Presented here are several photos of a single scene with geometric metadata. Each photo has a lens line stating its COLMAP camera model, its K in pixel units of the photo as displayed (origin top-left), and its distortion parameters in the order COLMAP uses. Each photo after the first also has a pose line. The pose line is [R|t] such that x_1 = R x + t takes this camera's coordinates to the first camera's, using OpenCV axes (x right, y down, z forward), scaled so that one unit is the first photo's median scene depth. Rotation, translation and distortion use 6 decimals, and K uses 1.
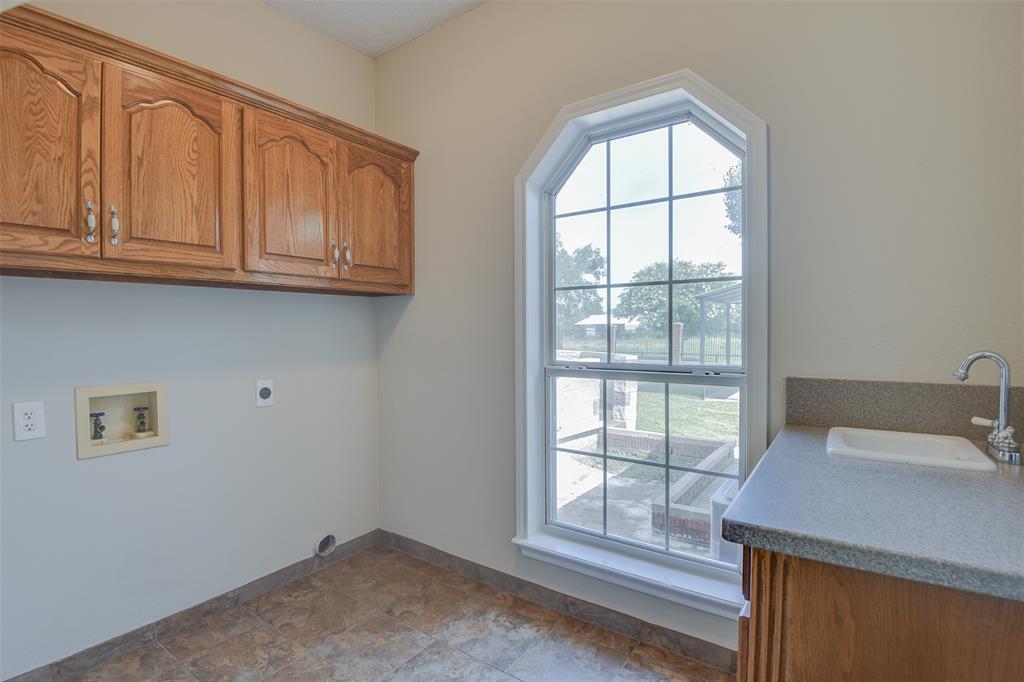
lens RADIAL K [[494.8, 0, 512.7], [0, 494.8, 343.3], [0, 0, 1]] dist [-0.033425, -0.001378]
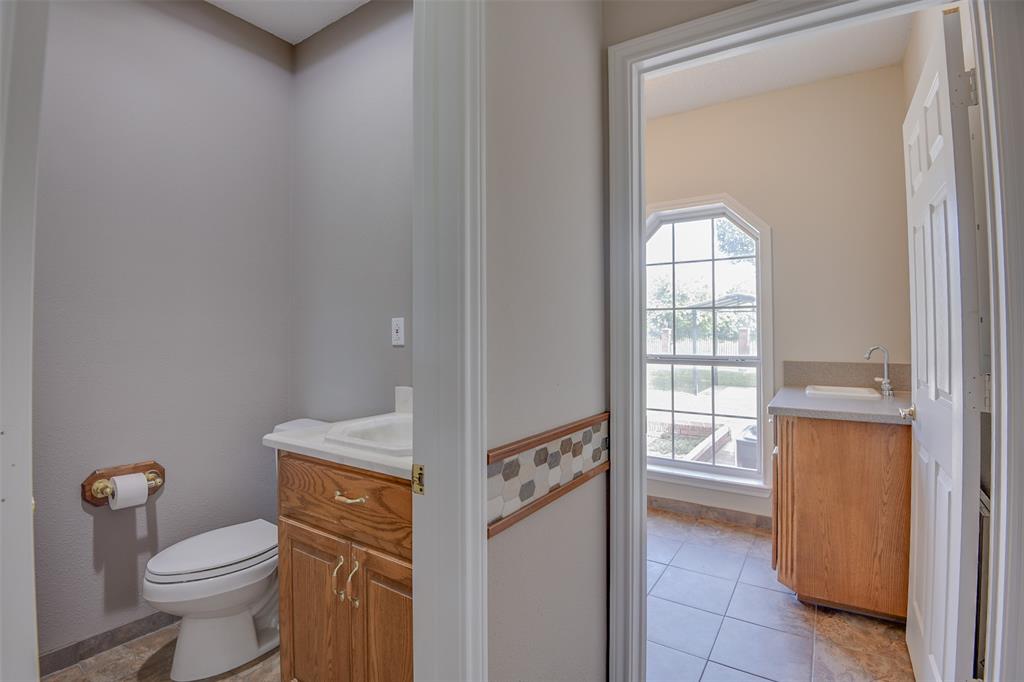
lens RADIAL K [[481.4, 0, 499.5], [0, 481.4, 319.6], [0, 0, 1]] dist [-0.031477, -0.001384]
pose [[0.999925, 0.009779, 0.007399, -0.507151], [-0.009352, 0.998402, -0.055731, 0.021376], [-0.007933, 0.055657, 0.998418, -0.767347]]
